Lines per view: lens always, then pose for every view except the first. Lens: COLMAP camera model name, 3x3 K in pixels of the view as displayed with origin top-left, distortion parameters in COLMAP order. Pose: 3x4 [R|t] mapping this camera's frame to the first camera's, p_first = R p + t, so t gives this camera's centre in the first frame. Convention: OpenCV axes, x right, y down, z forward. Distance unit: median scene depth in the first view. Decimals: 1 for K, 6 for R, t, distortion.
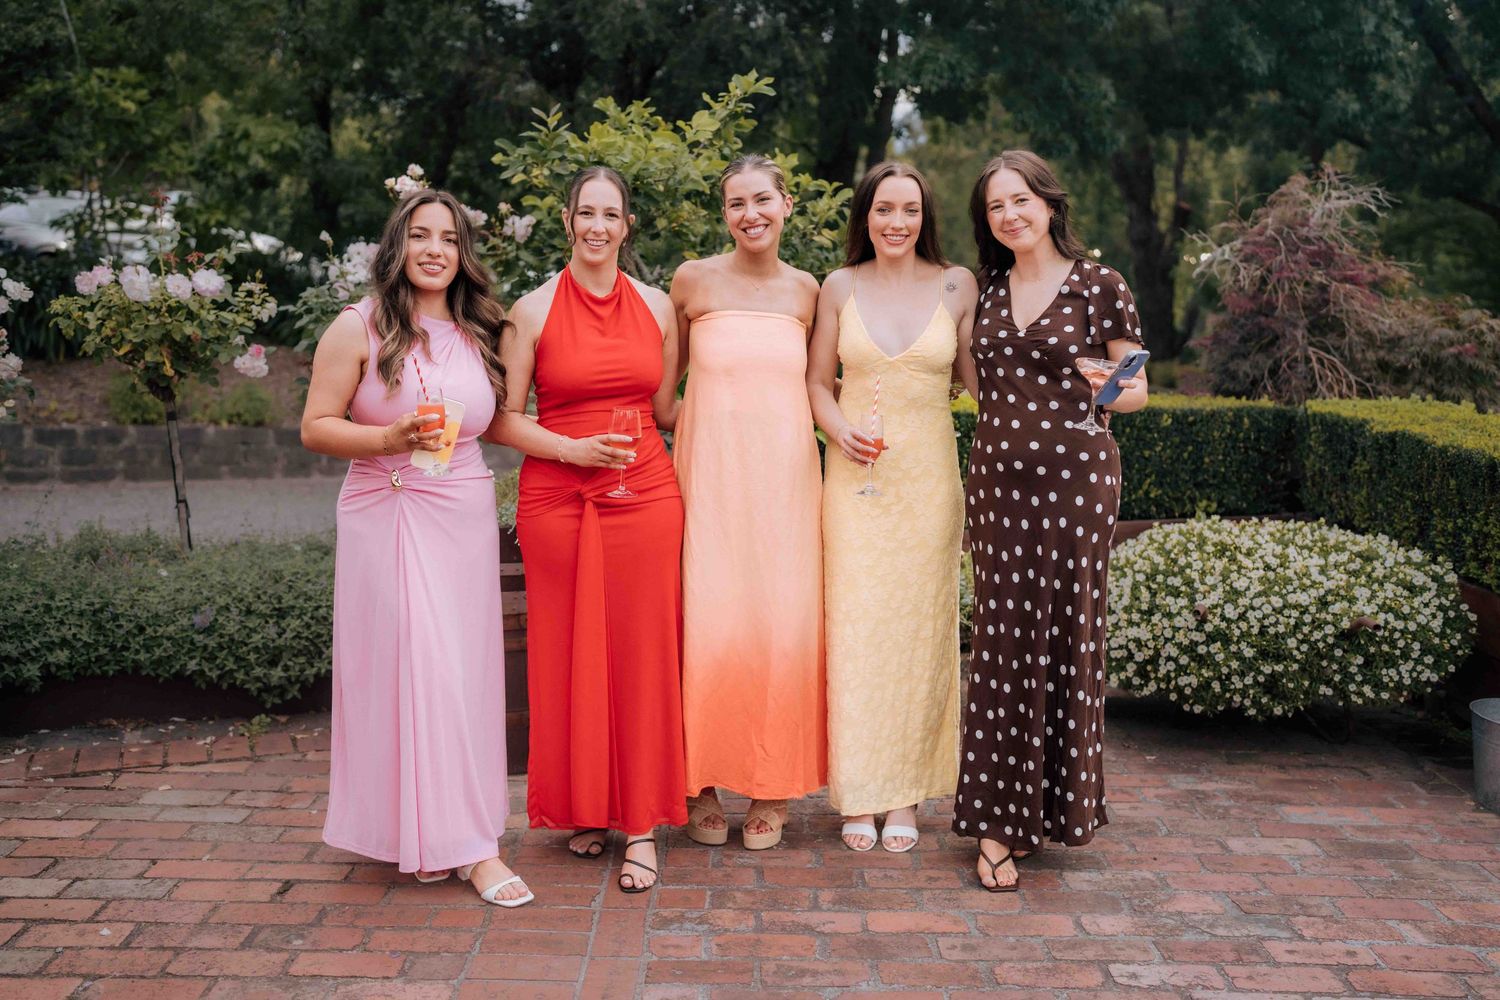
lens RADIAL K [[1450.5, 0, 747.1], [0, 1450.5, 493.5], [0, 0, 1]] dist [0.021319, 0.000000]
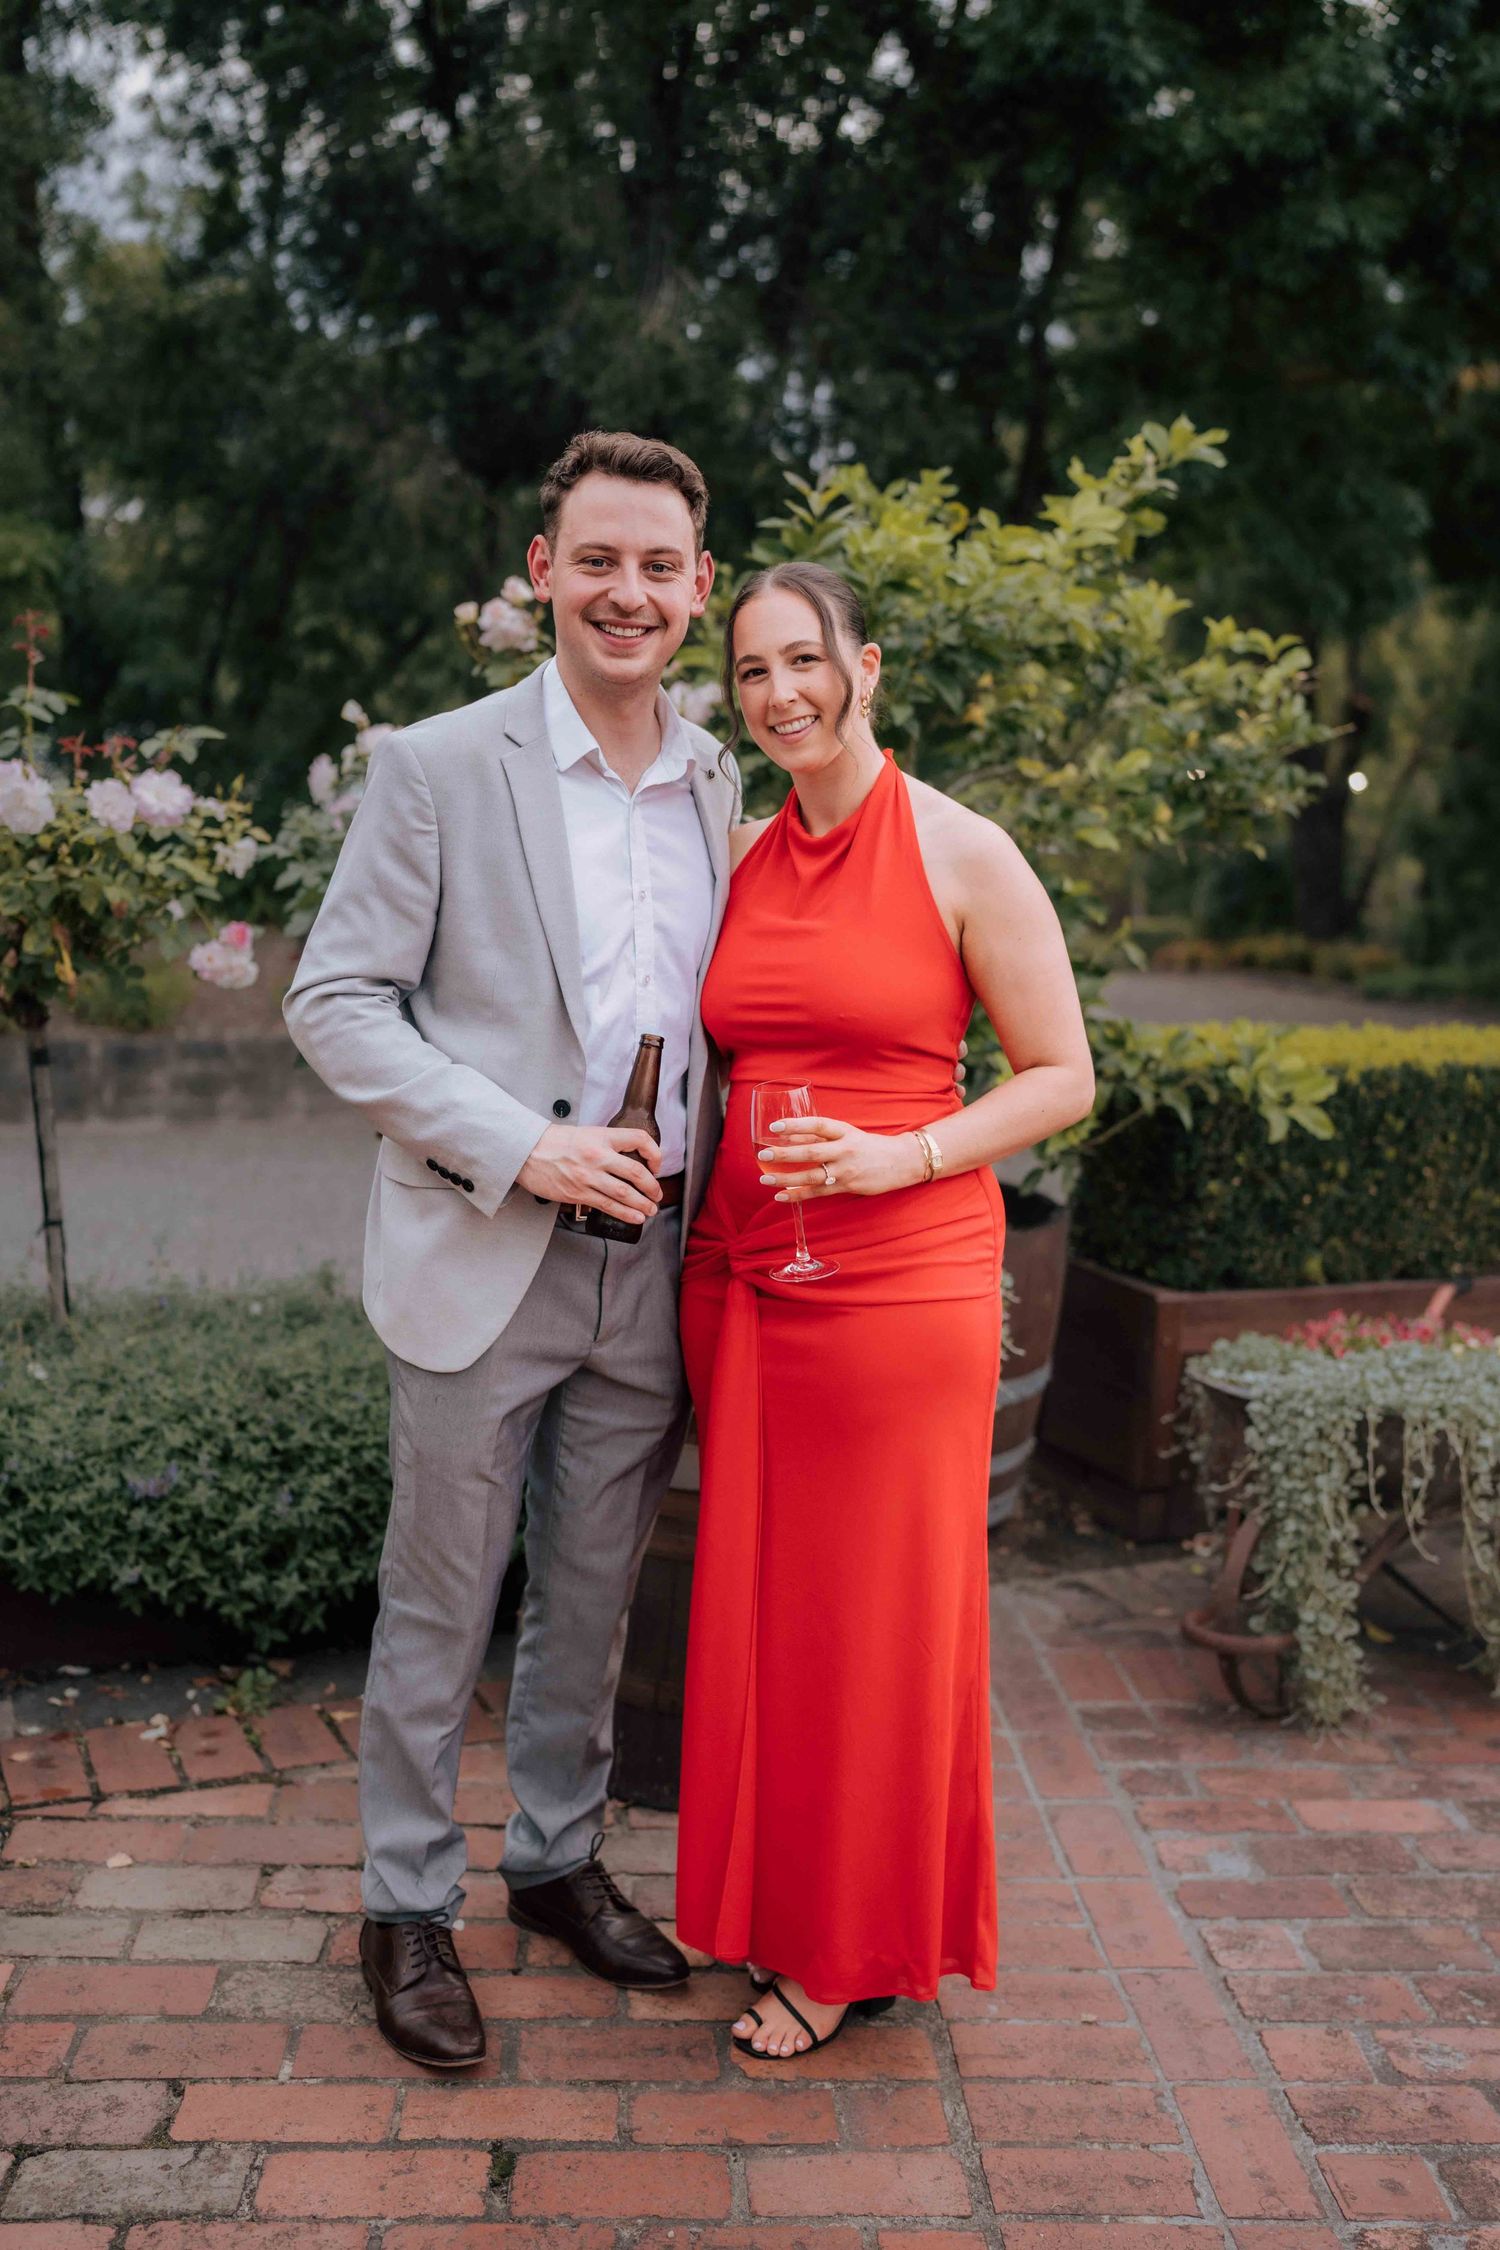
lens RADIAL K [[2175.8, 0, 733.0], [0, 2175.8, 1119.5], [0, 0, 1]] dist [0.021319, 0.000000]
pose [[0.998289, 0.015177, 0.056466, -0.218405], [-0.015140, 0.999885, -0.001084, -0.038113], [-0.056476, 0.000227, 0.998404, 0.247787]]
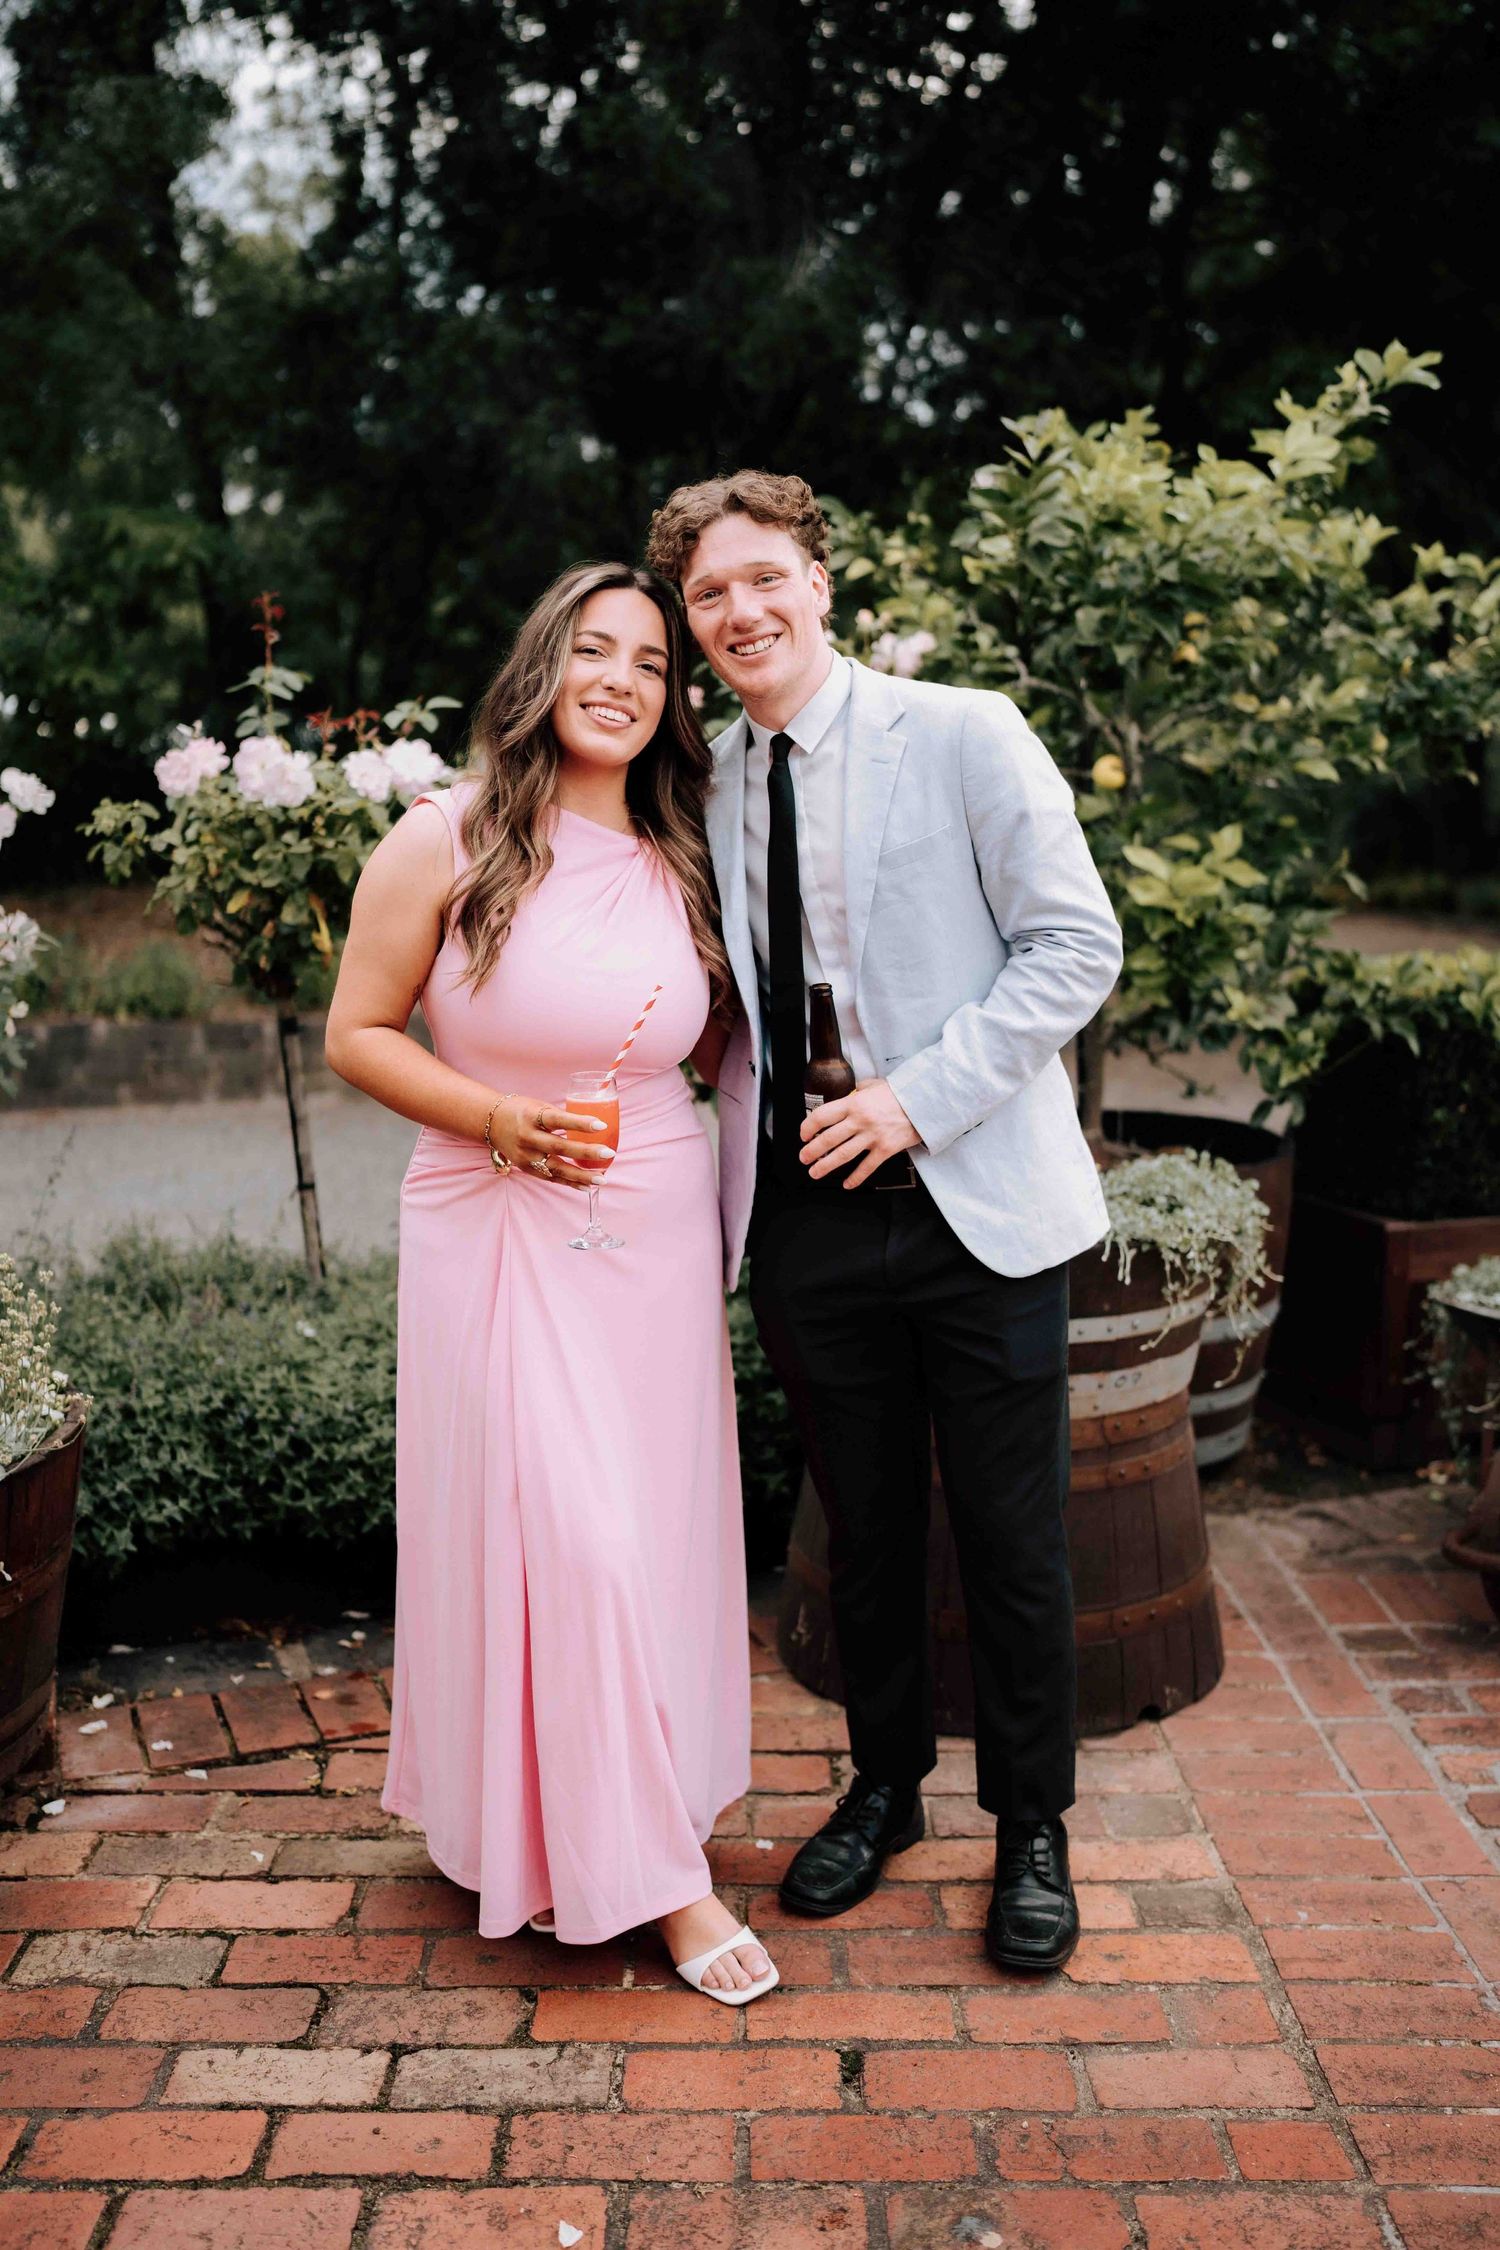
lens RADIAL K [[2175.8, 0, 728.1], [0, 2175.8, 1123.5], [0, 0, 1]] dist [0.021319, 0.000000]
pose [[0.999804, -0.019814, 0.000000, -0.264821], [0.019812, 0.999682, 0.015588, -0.030298], [-0.000309, -0.015585, 0.999878, 0.234555]]
